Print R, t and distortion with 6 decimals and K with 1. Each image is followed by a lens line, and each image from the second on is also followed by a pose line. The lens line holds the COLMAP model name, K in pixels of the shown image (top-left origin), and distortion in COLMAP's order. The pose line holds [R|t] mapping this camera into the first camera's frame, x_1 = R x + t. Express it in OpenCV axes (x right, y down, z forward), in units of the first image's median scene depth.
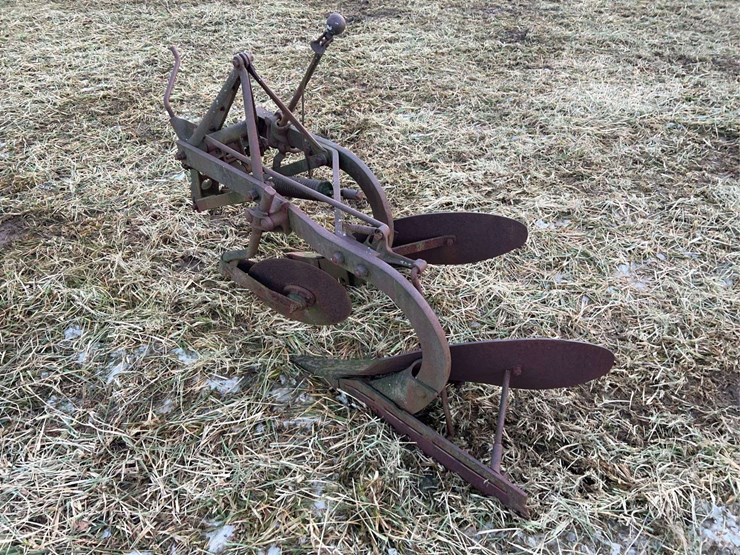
lens RADIAL K [[550.6, 0, 370.0], [0, 550.6, 277.5], [0, 0, 1]] dist [0.079953, -0.121274]
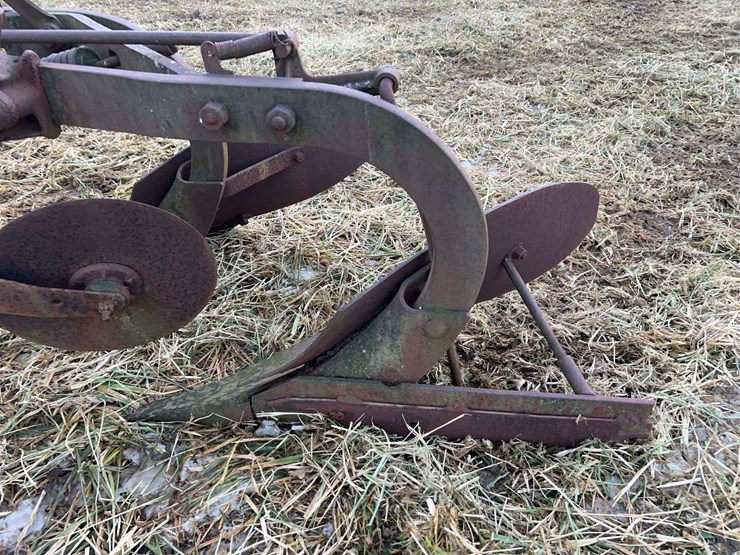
lens RADIAL K [[557.7, 0, 377.1], [0, 557.7, 283.0], [0, 0, 1]] dist [0.057908, -0.074468]
pose [[0.809430, -0.327537, 0.487383, -0.164505], [0.360968, 0.932188, 0.026975, 0.097425], [-0.463168, 0.154096, 0.872771, 0.401912]]
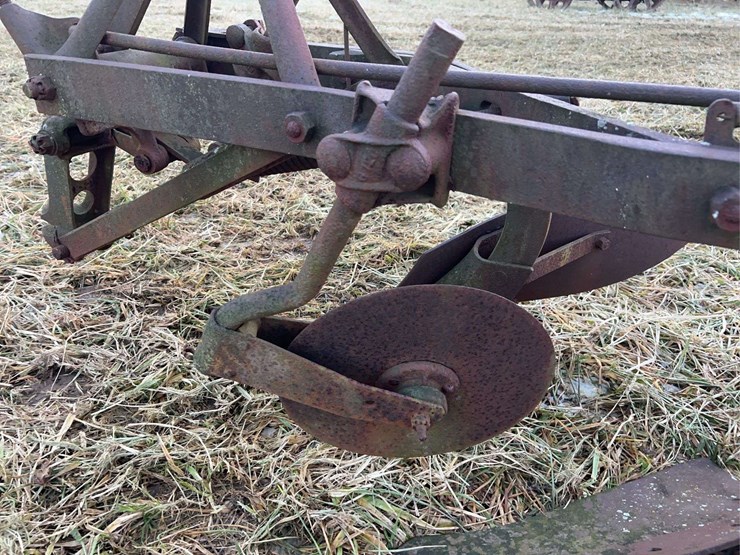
lens RADIAL K [[560.9, 0, 367.7], [0, 560.9, 279.9], [0, 0, 1]] dist [0.054846, -0.068569]
pose [[0.943972, -0.132107, 0.302431, -0.253063], [0.181592, 0.973107, -0.141731, 0.007143], [-0.275574, 0.188709, 0.942575, 0.567856]]
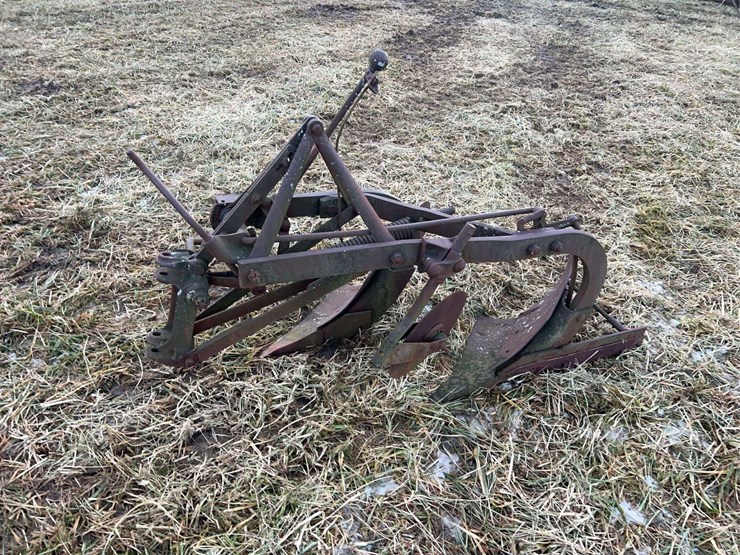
lens RADIAL K [[550.6, 0, 370.0], [0, 550.6, 277.5], [0, 0, 1]] dist [0.079953, -0.121274]
pose [[0.441669, -0.466979, 0.766067, -0.803997], [0.498376, 0.837707, 0.223314, -0.300680], [-0.746023, 0.283158, 0.602720, 0.431287]]
